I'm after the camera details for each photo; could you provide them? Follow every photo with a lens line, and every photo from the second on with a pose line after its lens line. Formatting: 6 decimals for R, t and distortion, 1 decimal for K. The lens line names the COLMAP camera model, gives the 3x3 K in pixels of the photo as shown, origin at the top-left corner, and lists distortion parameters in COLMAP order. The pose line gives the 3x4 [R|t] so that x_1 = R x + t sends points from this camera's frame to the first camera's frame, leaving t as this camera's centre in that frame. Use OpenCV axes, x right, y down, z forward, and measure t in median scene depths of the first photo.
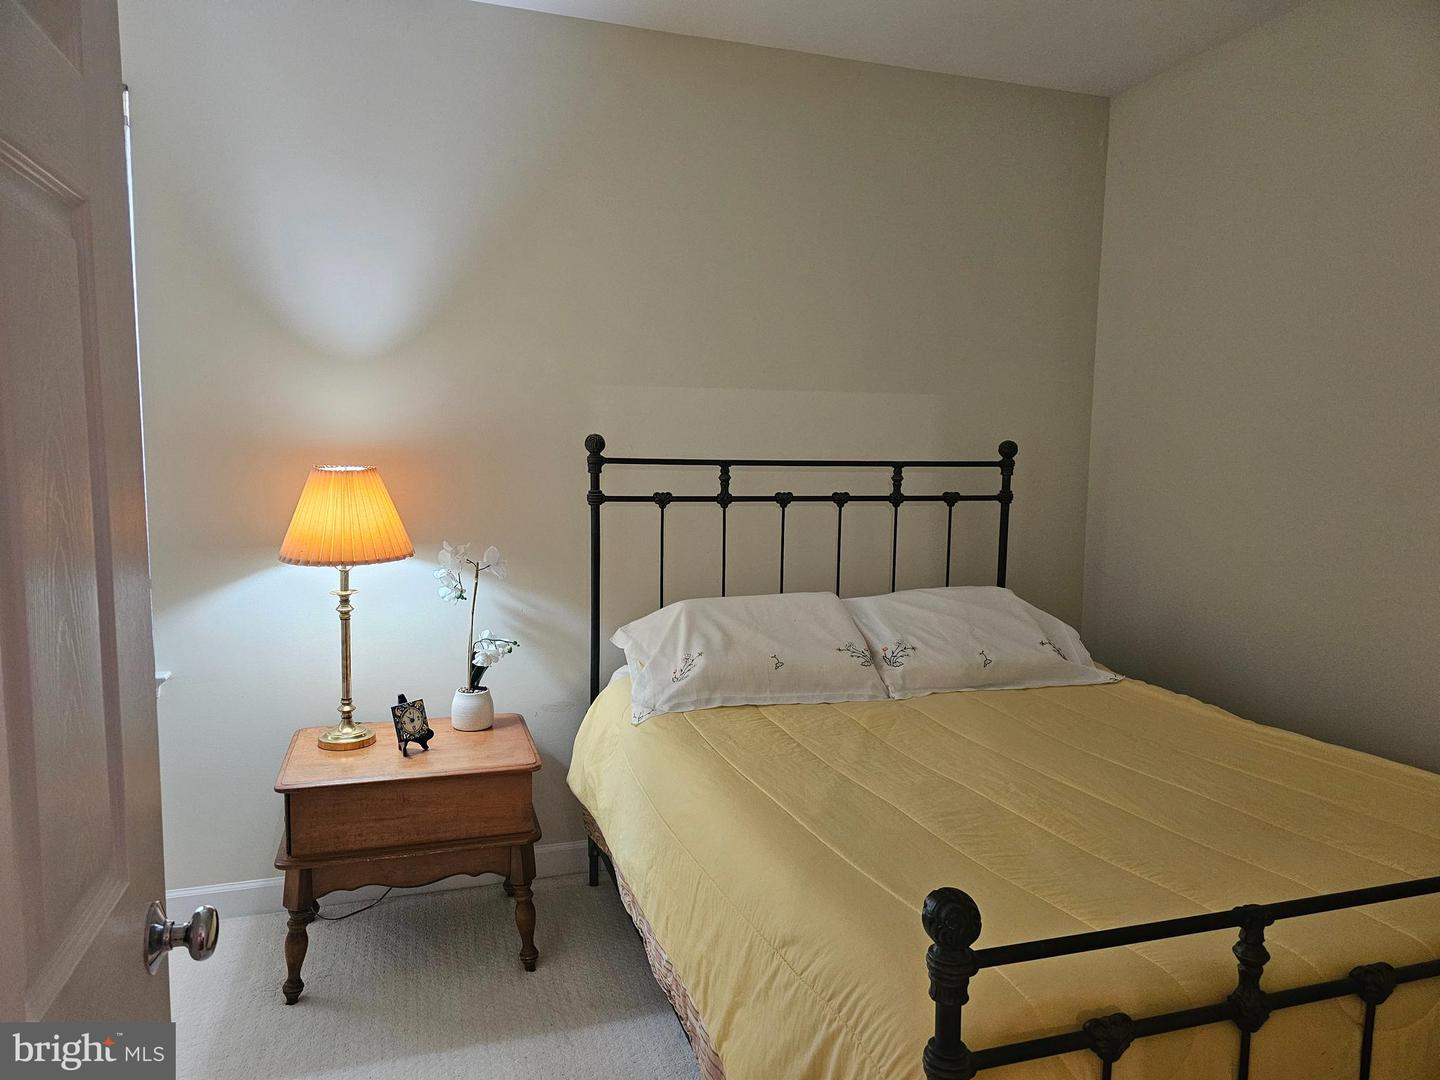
lens RADIAL K [[965.9, 0, 720.0], [0, 965.9, 540.0], [0, 0, 1]] dist [0.076182, -0.055029]
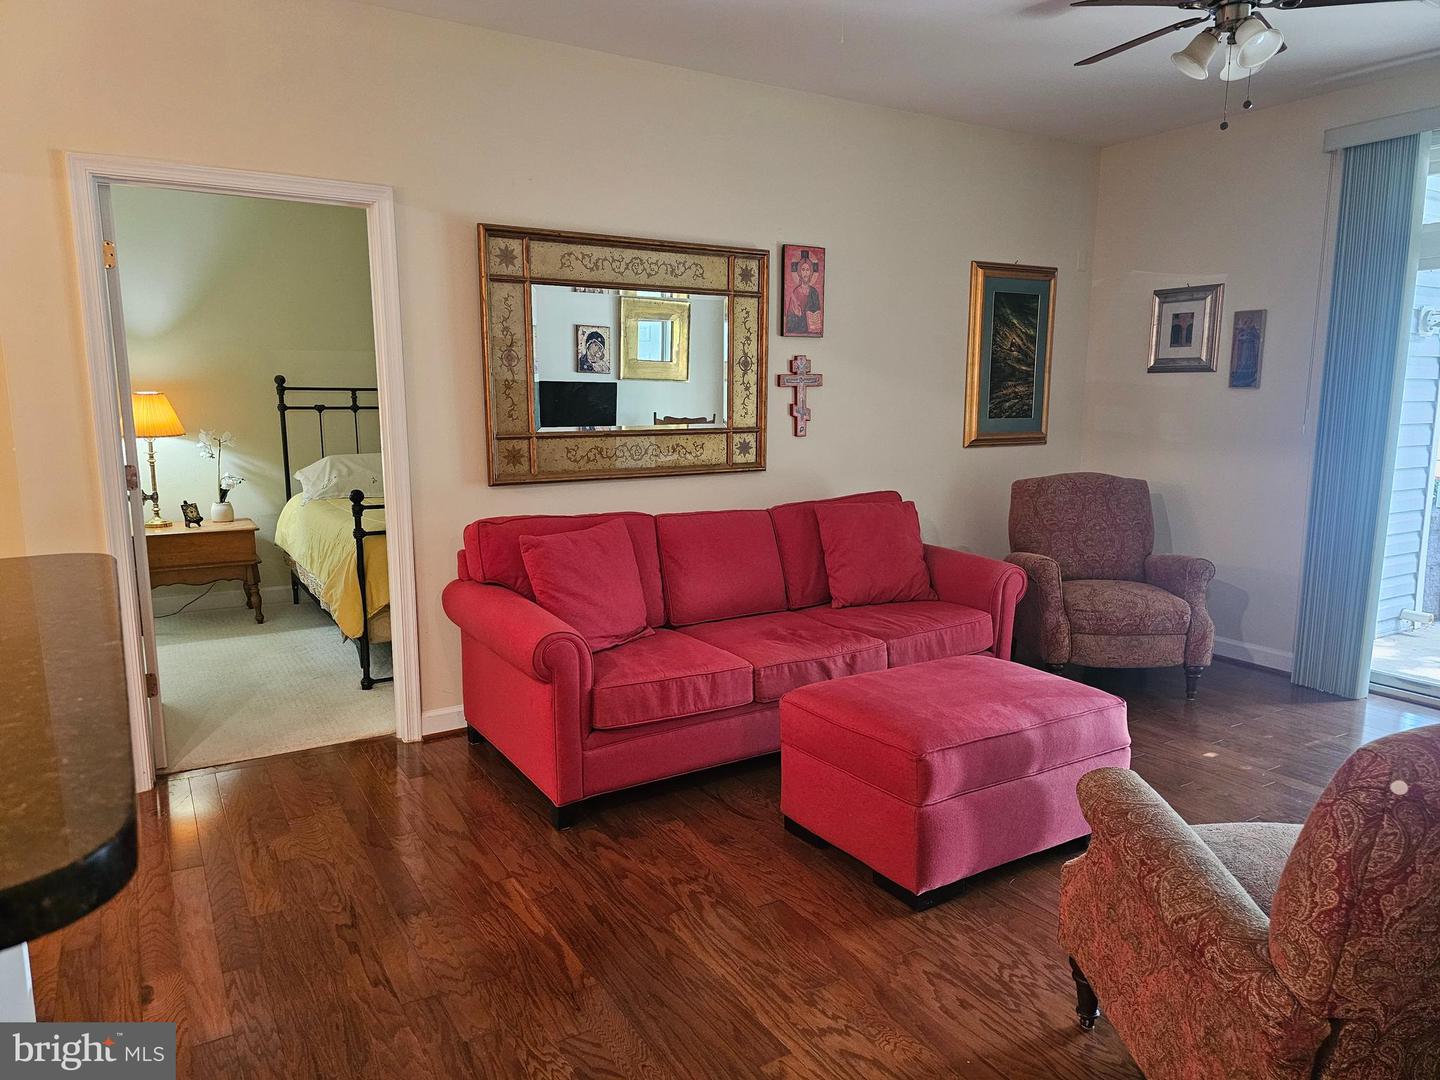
lens RADIAL K [[960.3, 0, 716.1], [0, 960.3, 546.6], [0, 0, 1]] dist [0.059507, -0.049628]
pose [[0.973524, -0.048363, 0.223409, 0.312338], [0.032362, 0.996678, 0.074738, 0.135005], [-0.226282, -0.065530, 0.971855, -1.293552]]
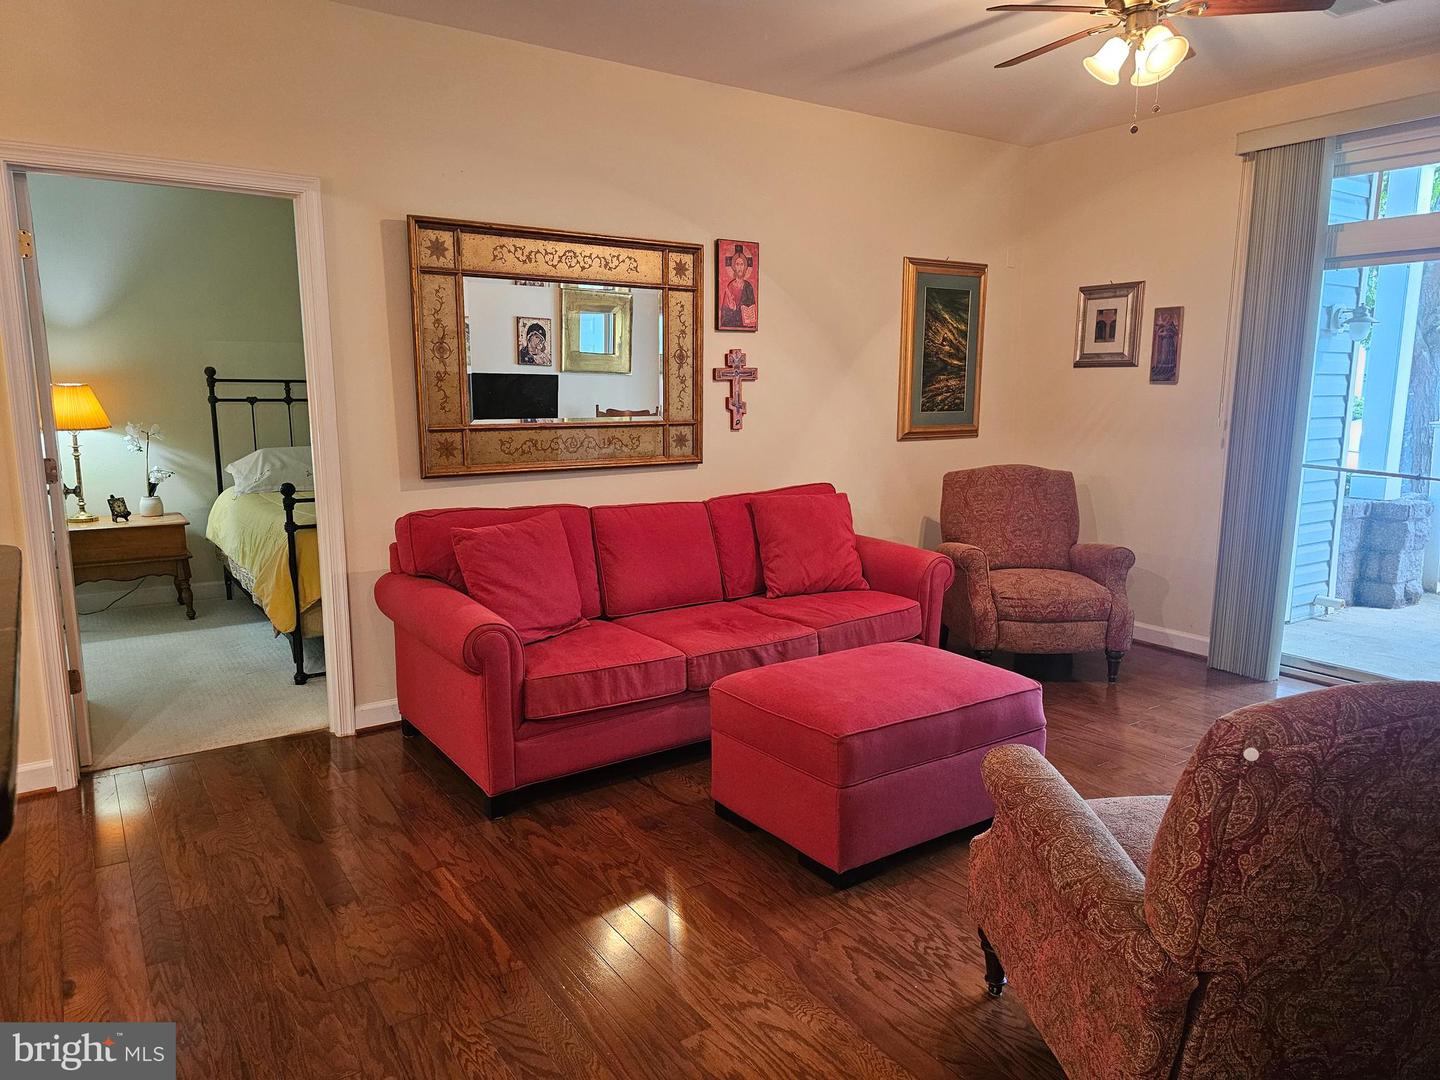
lens RADIAL K [[961.3, 0, 711.5], [0, 961.3, 546.6], [0, 0, 1]] dist [0.056407, -0.048448]
pose [[0.961660, -0.055817, 0.268504, 0.329494], [0.034498, 0.995912, 0.083478, 0.136733], [-0.272066, -0.071015, 0.959655, -1.316295]]
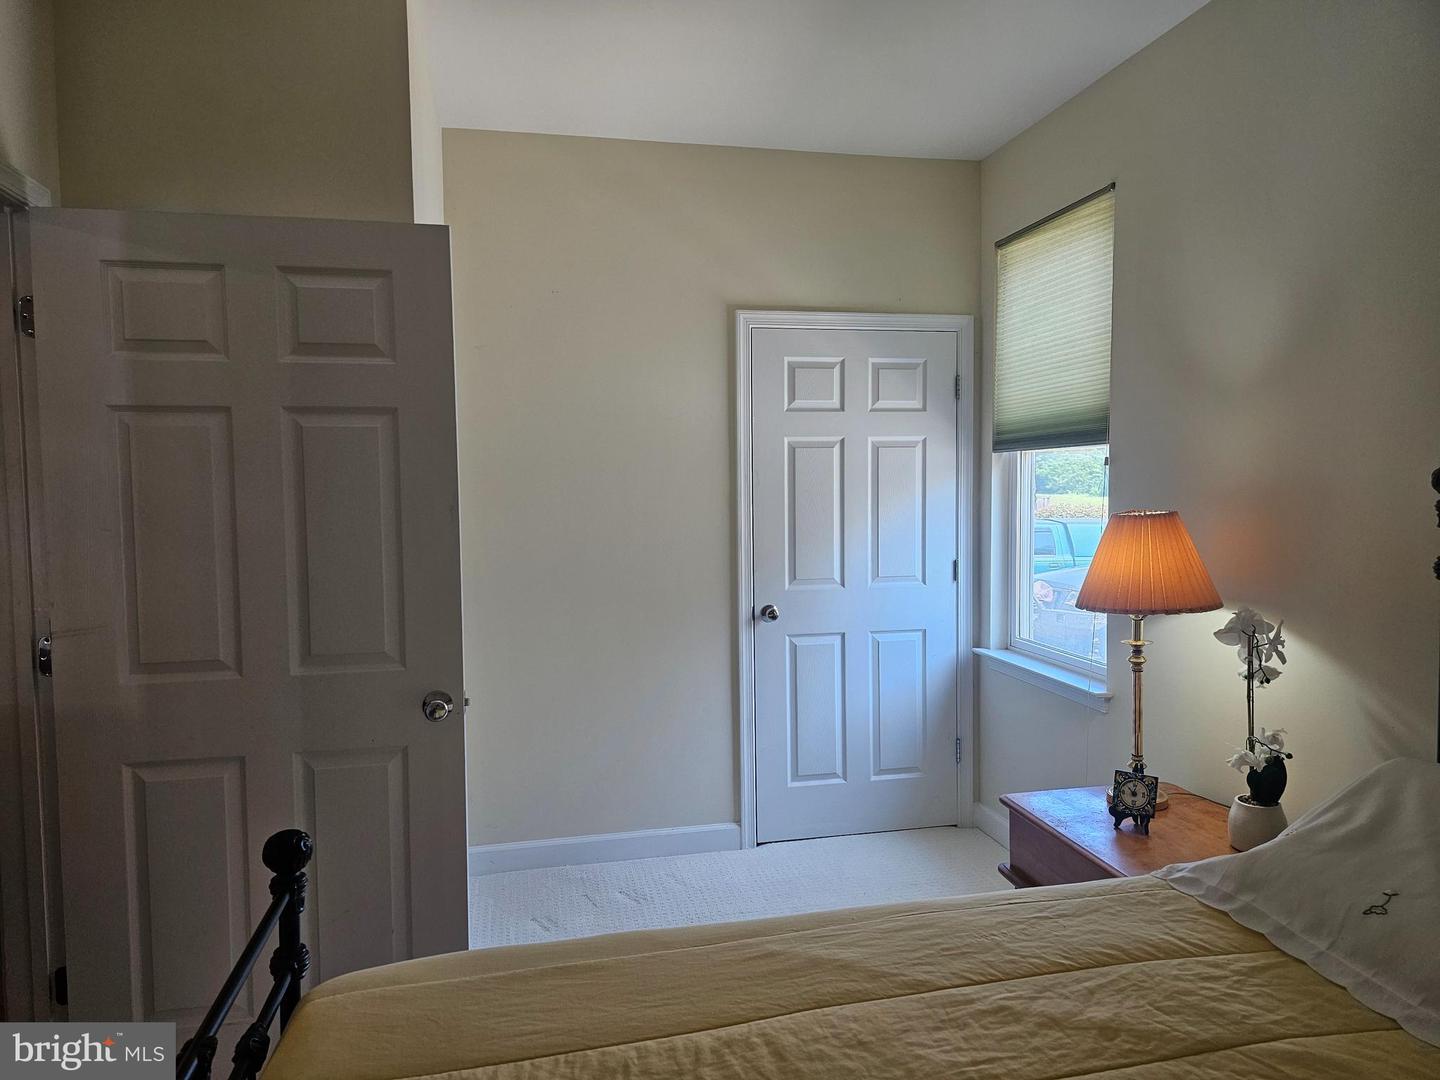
lens RADIAL K [[978.6, 0, 720.0], [0, 978.6, 540.0], [0, 0, 1]] dist [0.069857, -0.058116]
pose [[-0.108398, 0.049026, -0.992898, 0.607582], [-0.076441, 0.995415, 0.057496, -0.069702], [0.991164, 0.082130, -0.104154, 0.680549]]
